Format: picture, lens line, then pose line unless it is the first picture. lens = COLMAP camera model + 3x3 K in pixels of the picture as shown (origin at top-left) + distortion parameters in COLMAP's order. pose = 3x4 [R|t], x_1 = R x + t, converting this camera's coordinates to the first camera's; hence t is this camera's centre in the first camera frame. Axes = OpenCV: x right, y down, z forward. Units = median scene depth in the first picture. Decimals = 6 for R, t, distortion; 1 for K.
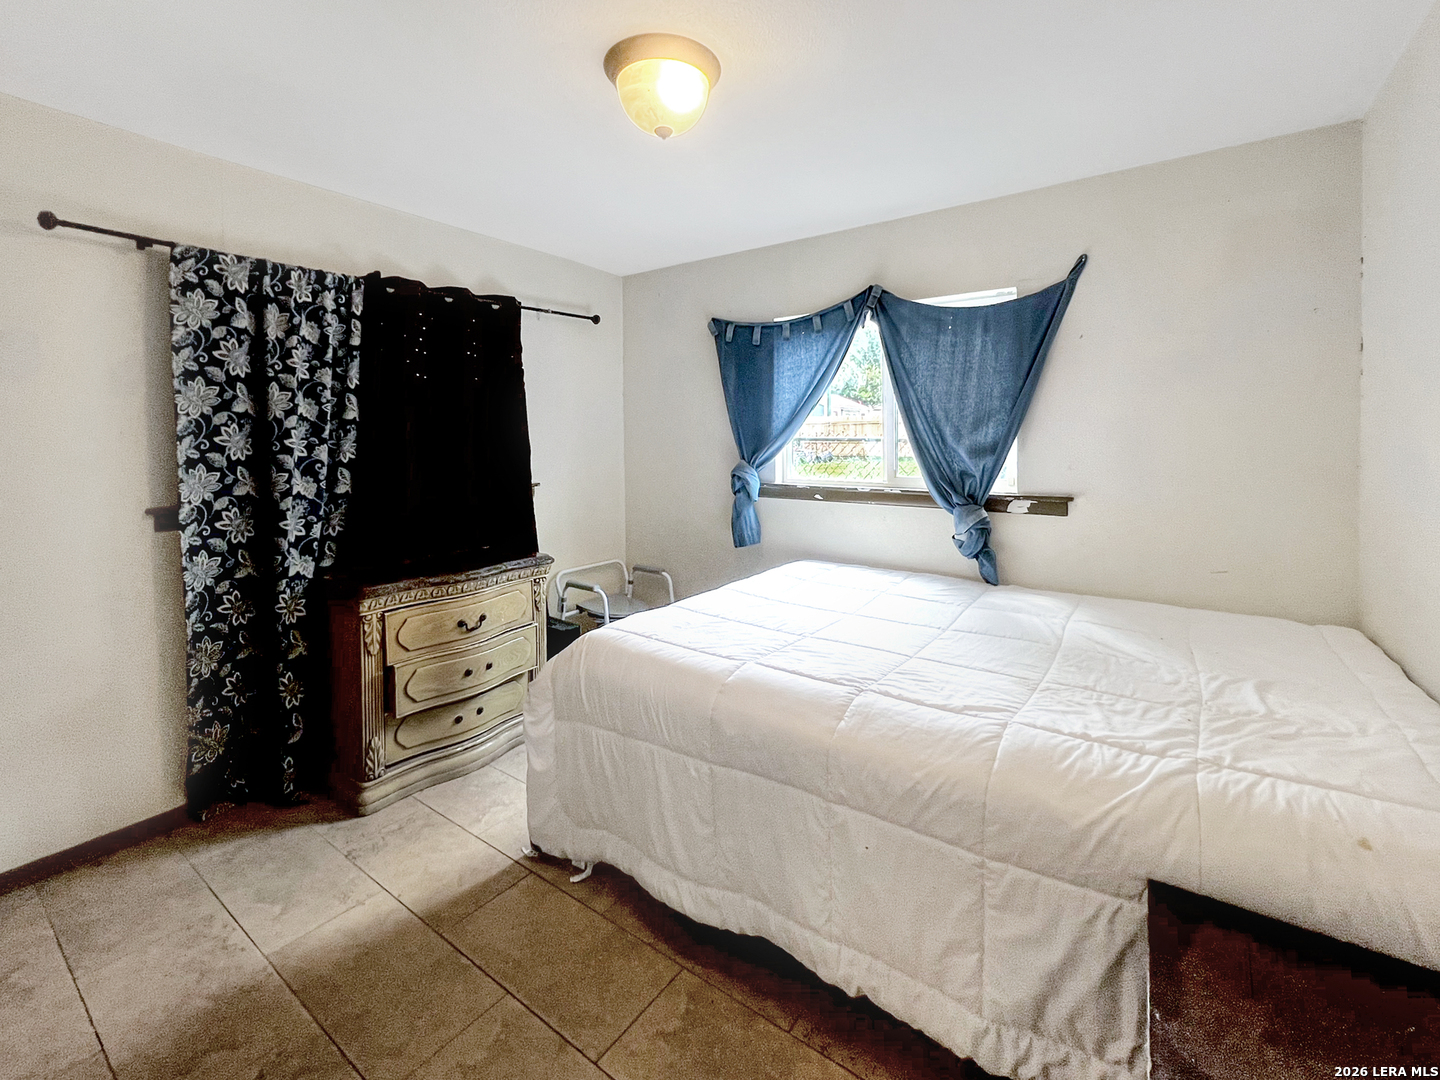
lens RADIAL K [[631.8, 0, 665.4], [0, 631.8, 441.4], [0, 0, 1]] dist [-0.000034, 0.000620]
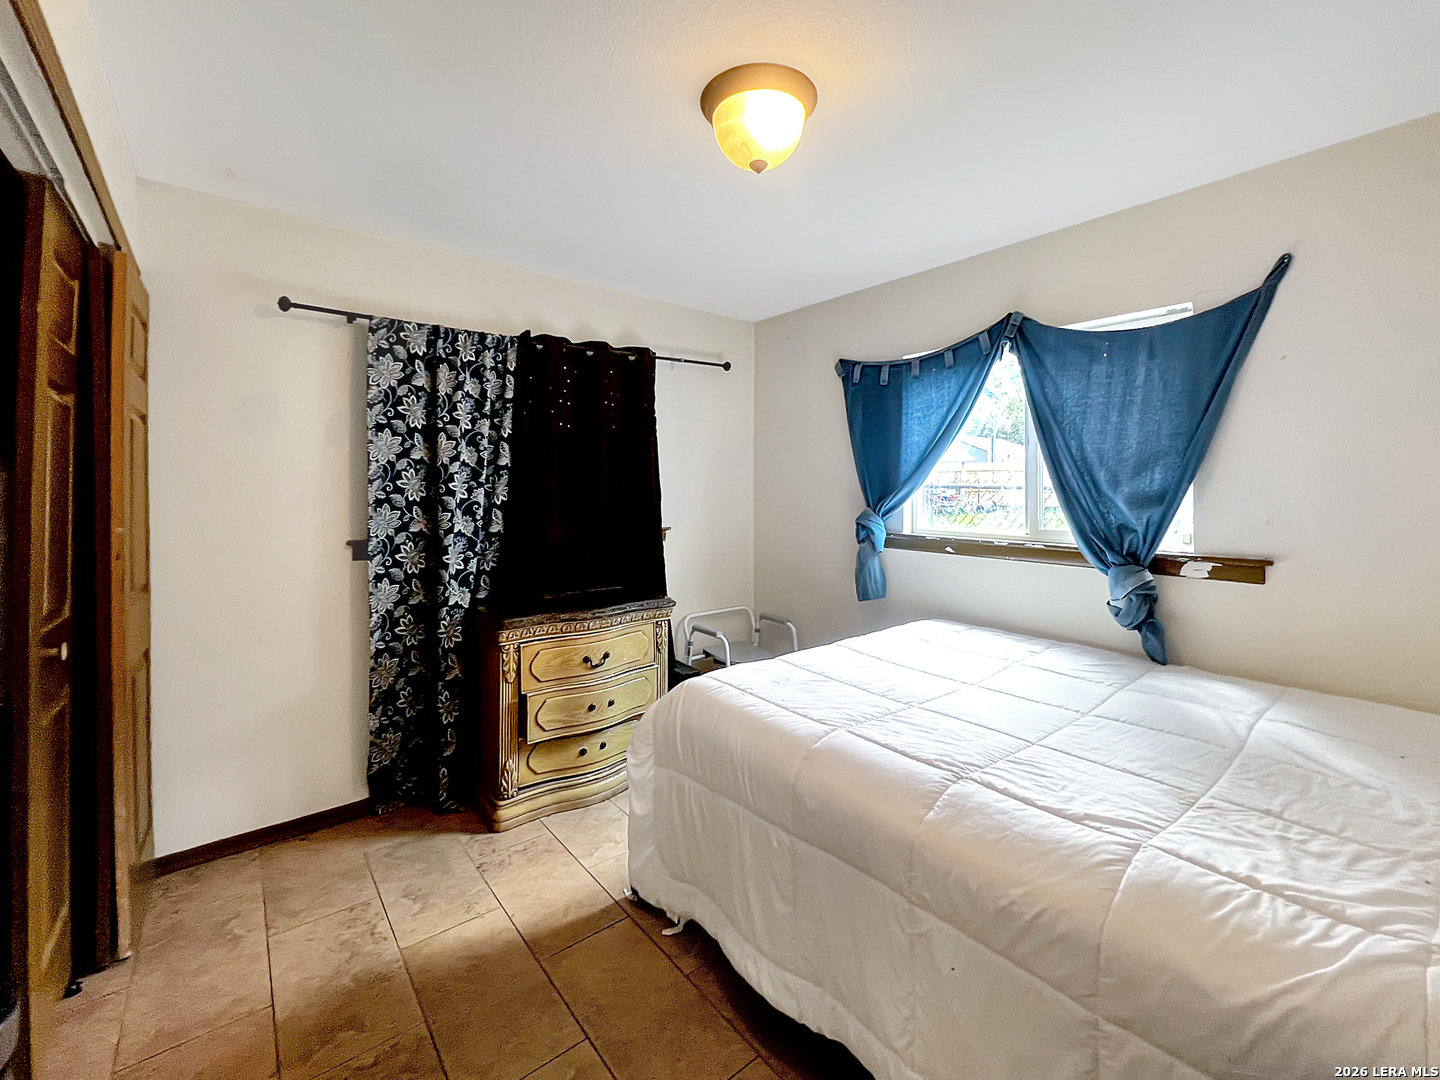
lens RADIAL K [[606.9, 0, 694.6], [0, 606.9, 476.9], [0, 0, 1]] dist [-0.000334, 0.000447]
pose [[0.969257, 0.004059, -0.246019, 0.103506], [-0.009441, 0.999741, -0.020702, 0.005071], [0.245871, 0.022388, 0.969044, 0.067789]]
